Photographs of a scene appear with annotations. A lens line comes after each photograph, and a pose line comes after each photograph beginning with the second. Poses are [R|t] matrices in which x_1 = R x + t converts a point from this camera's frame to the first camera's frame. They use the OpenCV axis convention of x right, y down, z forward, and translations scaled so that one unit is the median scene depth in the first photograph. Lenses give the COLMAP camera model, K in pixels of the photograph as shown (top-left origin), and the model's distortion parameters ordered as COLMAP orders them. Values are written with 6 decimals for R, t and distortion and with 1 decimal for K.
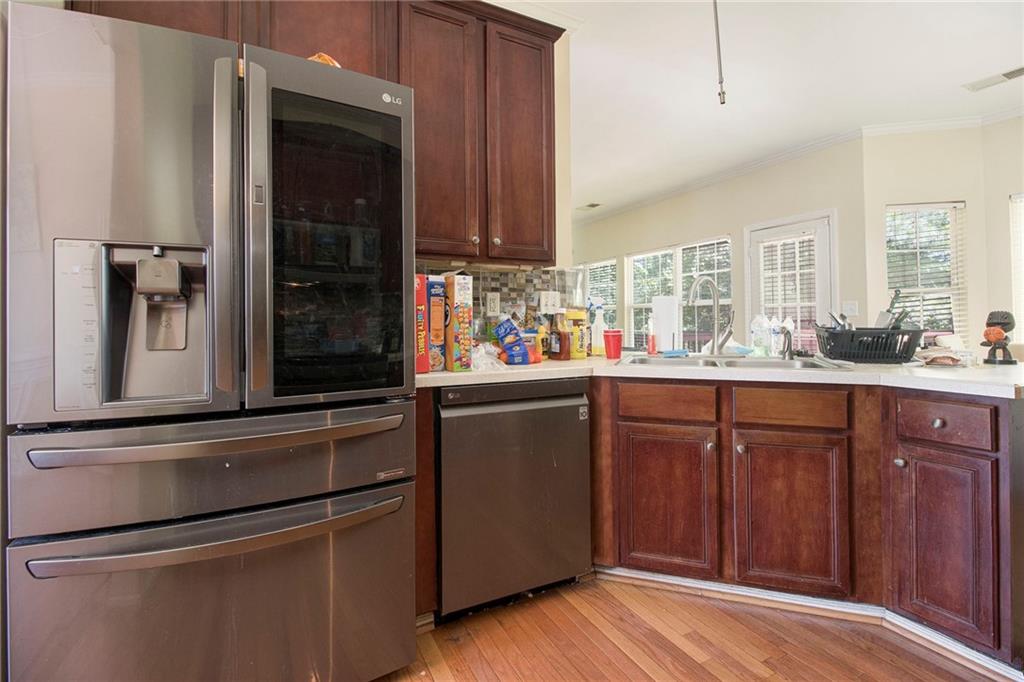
lens RADIAL K [[480.3, 0, 518.8], [0, 480.3, 317.3], [0, 0, 1]] dist [0.000918, -0.018938]
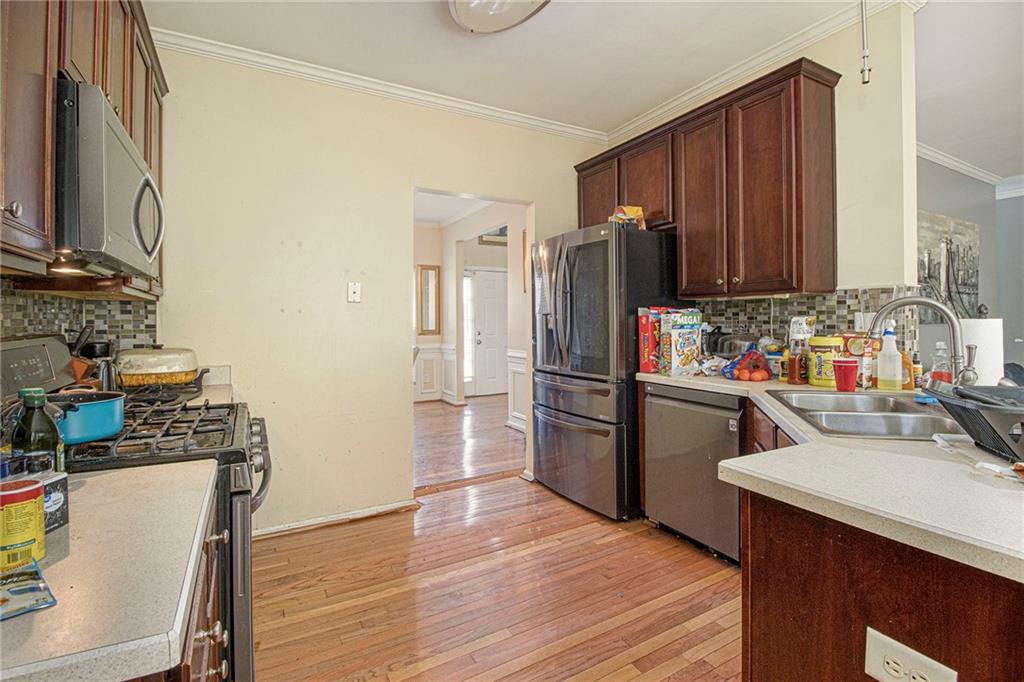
lens RADIAL K [[480.3, 0, 518.8], [0, 480.3, 317.3], [0, 0, 1]] dist [0.000918, -0.018938]
pose [[0.027118, 0.000735, -0.999632, 1.126015], [0.021077, 0.999777, 0.001307, -0.070379], [0.999410, -0.021105, 0.027096, 0.376949]]
